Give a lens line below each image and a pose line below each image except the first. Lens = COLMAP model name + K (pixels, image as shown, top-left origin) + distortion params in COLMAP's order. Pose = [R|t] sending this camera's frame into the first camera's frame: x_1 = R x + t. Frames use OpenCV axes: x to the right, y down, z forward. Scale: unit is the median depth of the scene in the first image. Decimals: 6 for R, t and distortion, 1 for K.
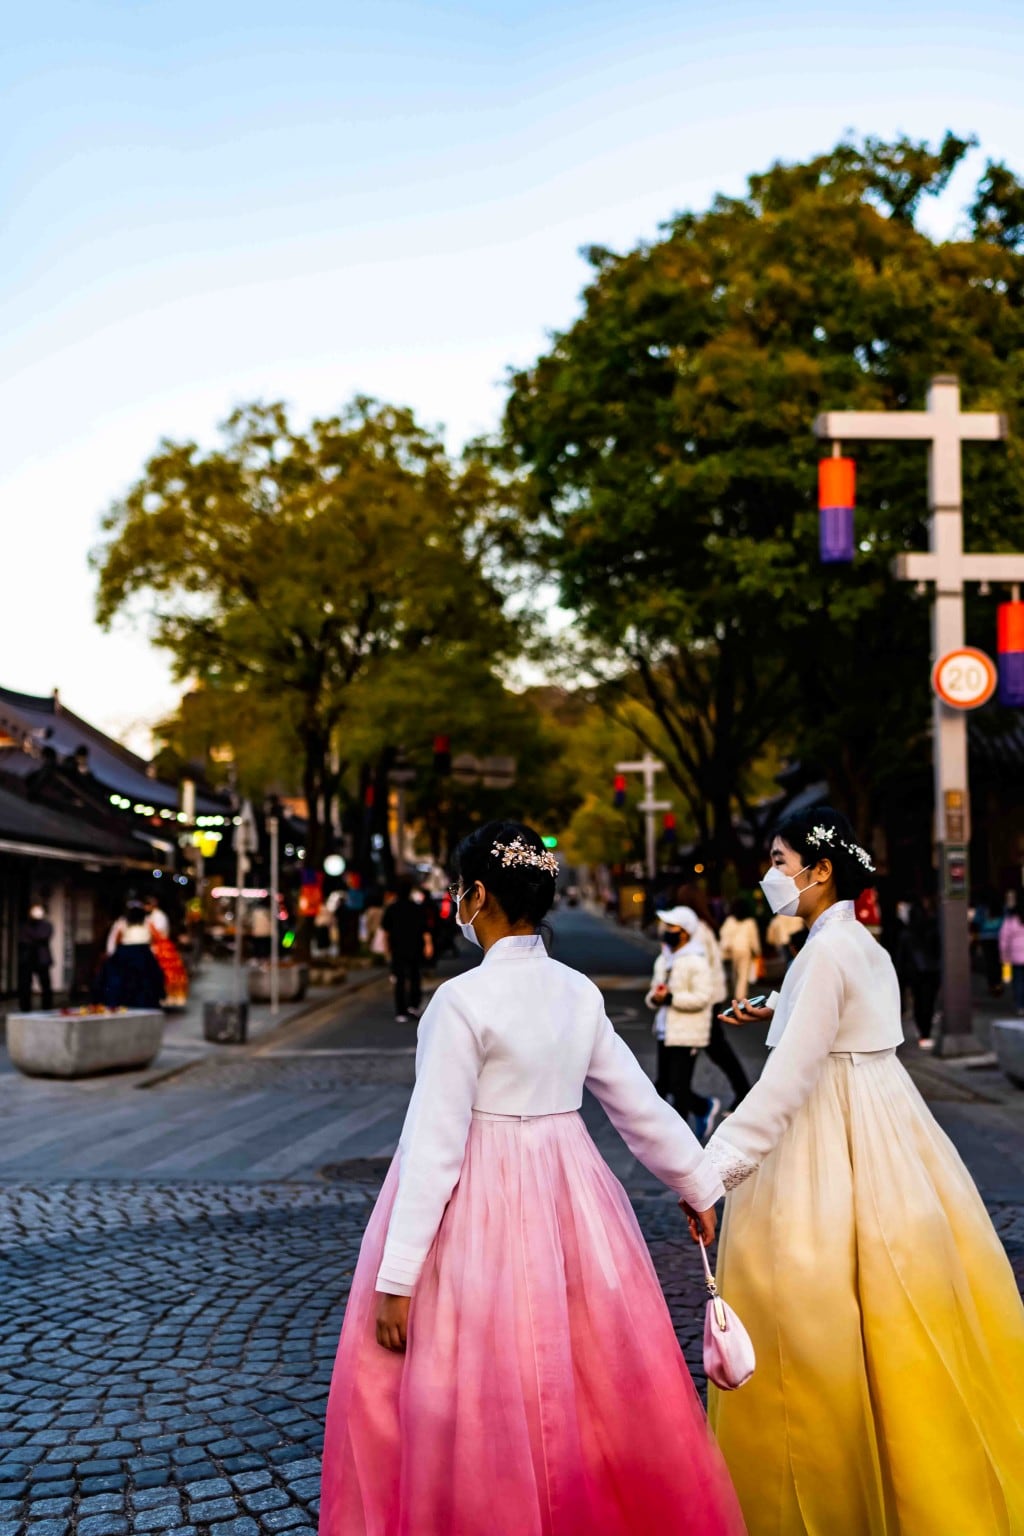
lens RADIAL K [[1519.3, 0, 512.0], [0, 1519.3, 768.0], [0, 0, 1]] dist [-0.087805, -0.003597]
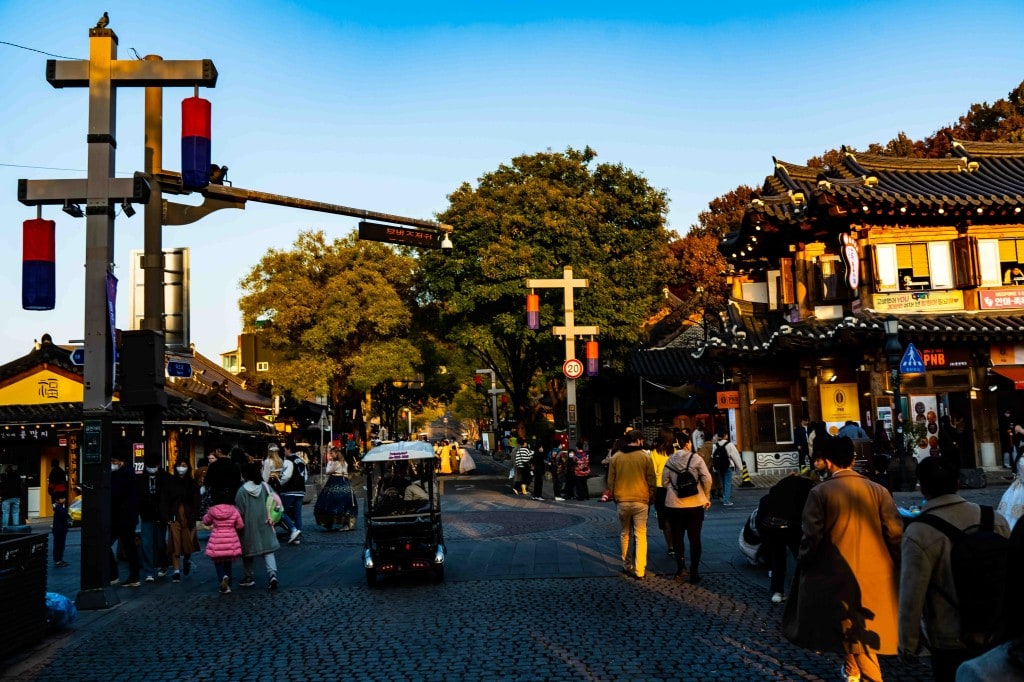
lens RADIAL K [[1038.2, 0, 512.0], [0, 1038.2, 341.0], [0, 0, 1]] dist [-0.002972, -0.001315]
pose [[0.995600, -0.021285, 0.091252, -0.013399], [0.021899, 0.999744, -0.005734, -0.086681], [-0.091107, 0.007707, 0.995811, -0.894456]]
